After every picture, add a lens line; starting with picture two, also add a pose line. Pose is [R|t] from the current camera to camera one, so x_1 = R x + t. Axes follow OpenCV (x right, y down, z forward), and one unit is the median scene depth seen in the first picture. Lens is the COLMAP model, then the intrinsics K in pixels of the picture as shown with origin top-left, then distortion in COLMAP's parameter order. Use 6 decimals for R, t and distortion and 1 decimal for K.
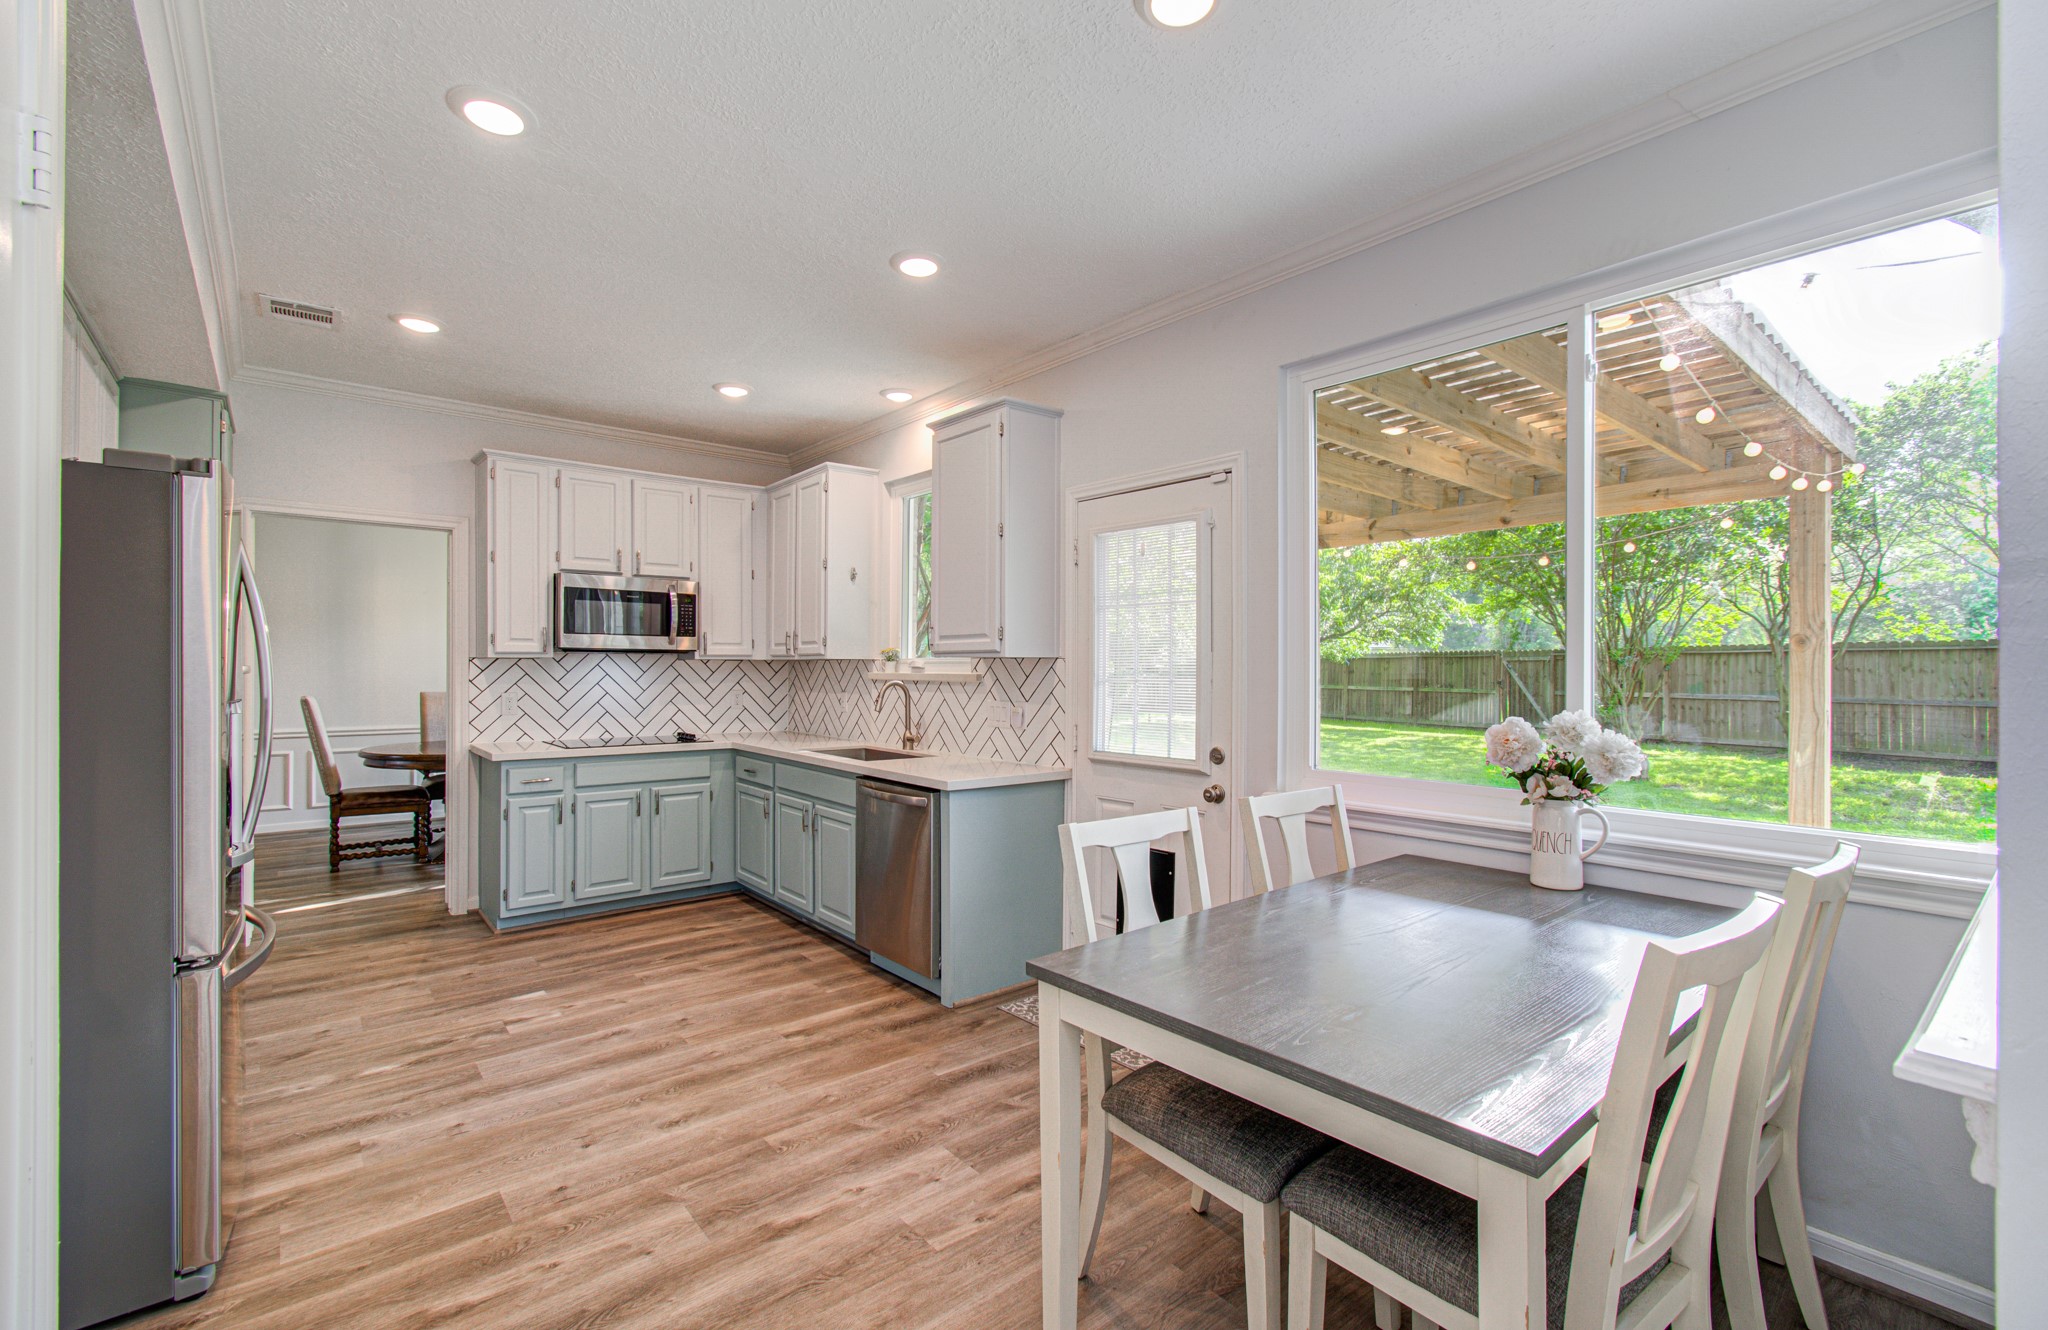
lens RADIAL K [[883.3, 0, 1017.9], [0, 883.3, 680.1], [0, 0, 1]] dist [-0.004613, 0.000504]
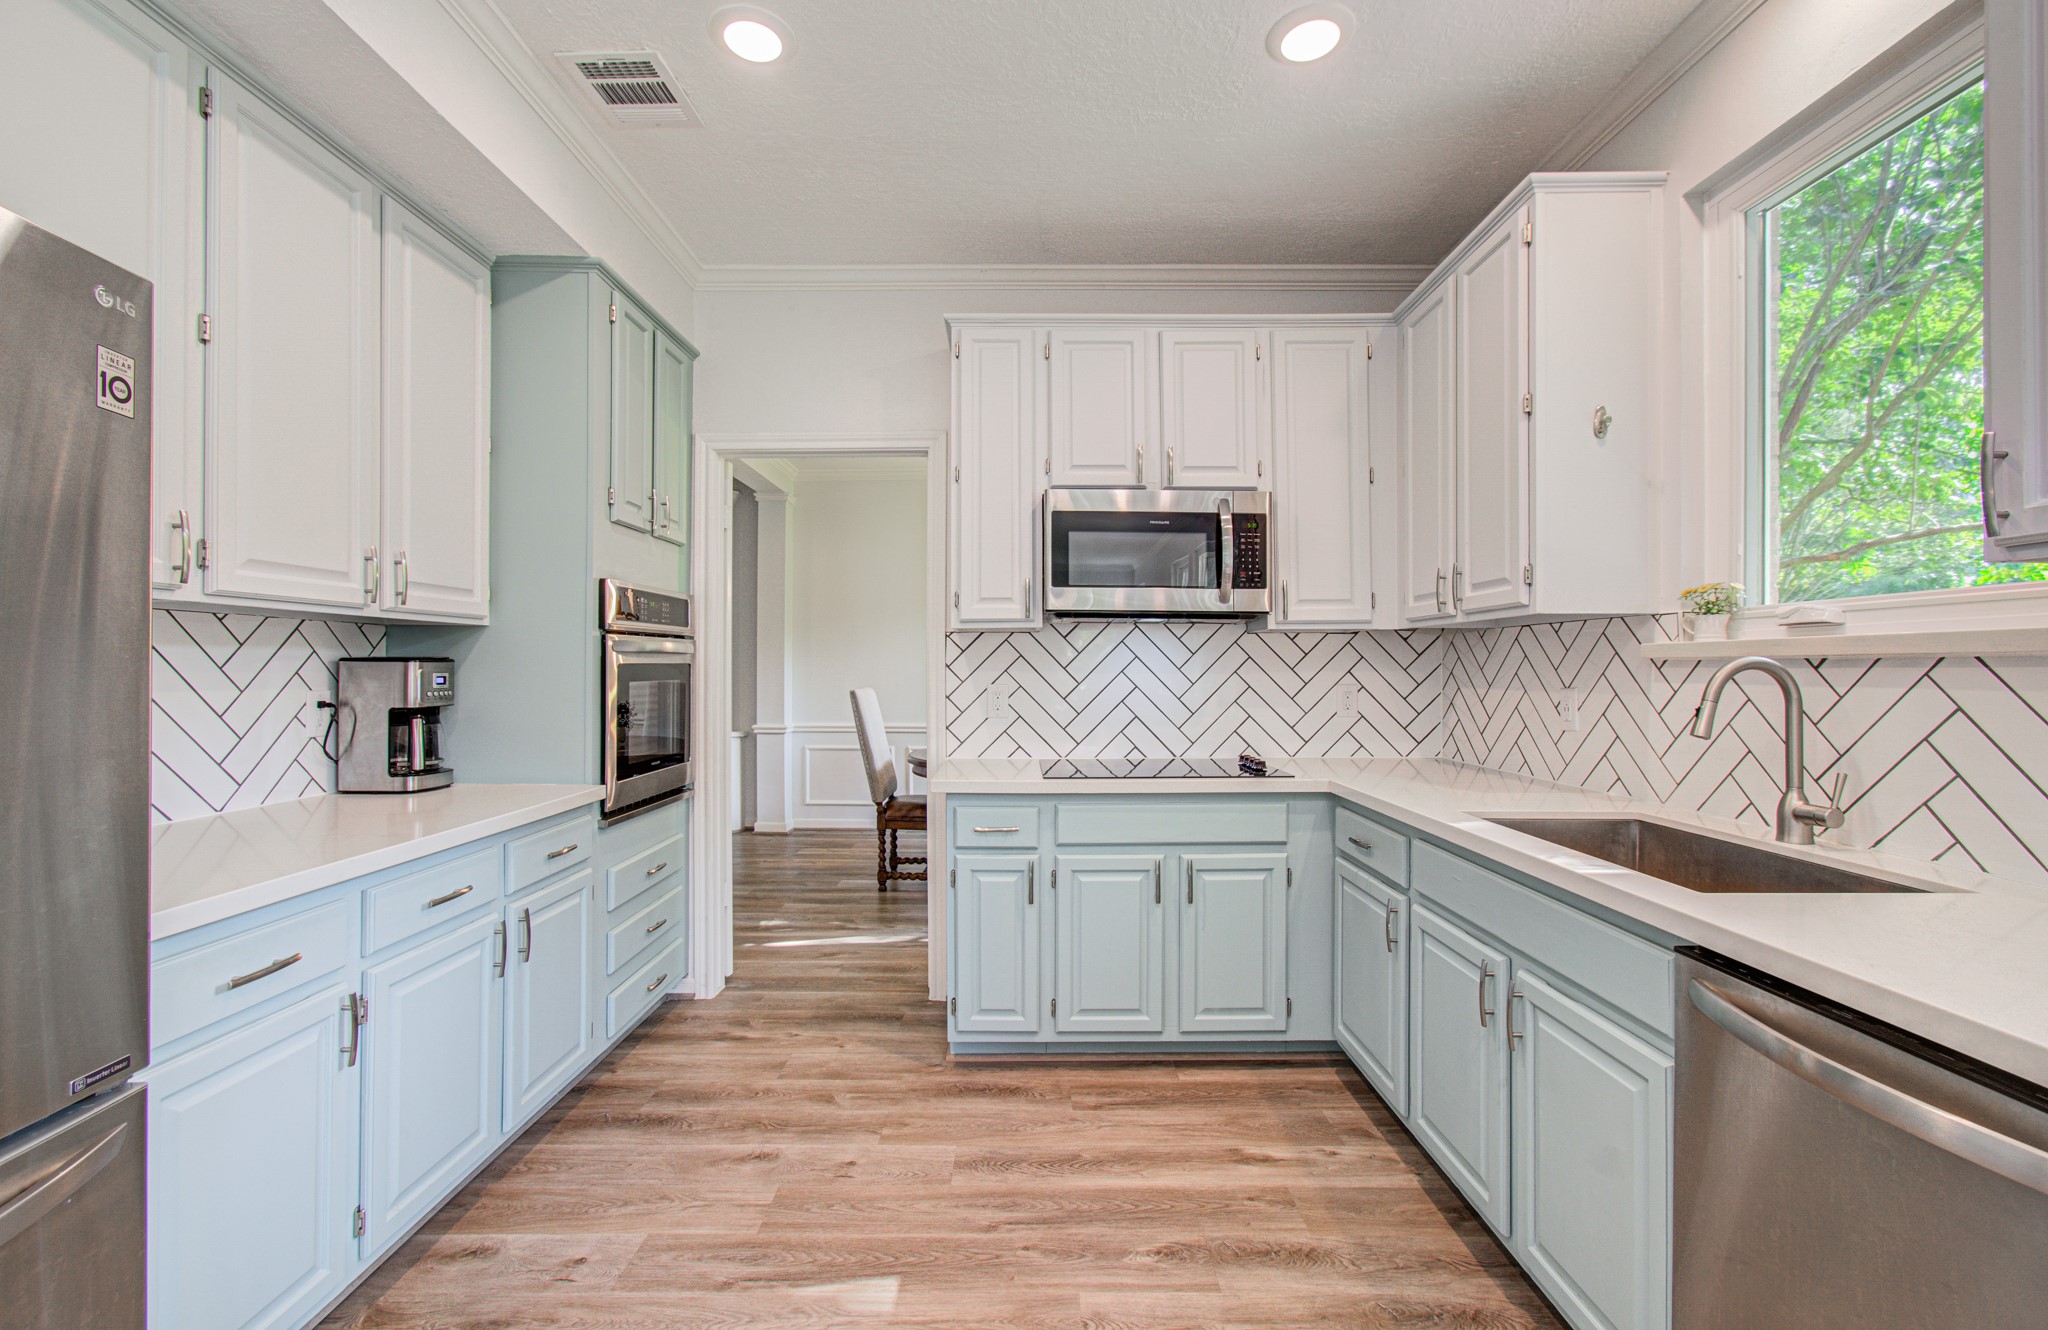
lens RADIAL K [[883.3, 0, 1012.2], [0, 883.3, 677.9], [0, 0, 1]] dist [-0.004613, 0.000504]
pose [[0.761496, 0.000462, -0.648170, -0.132041], [-0.003711, 0.999986, -0.003648, 0.011828], [0.648159, 0.005184, 0.761487, 0.500843]]
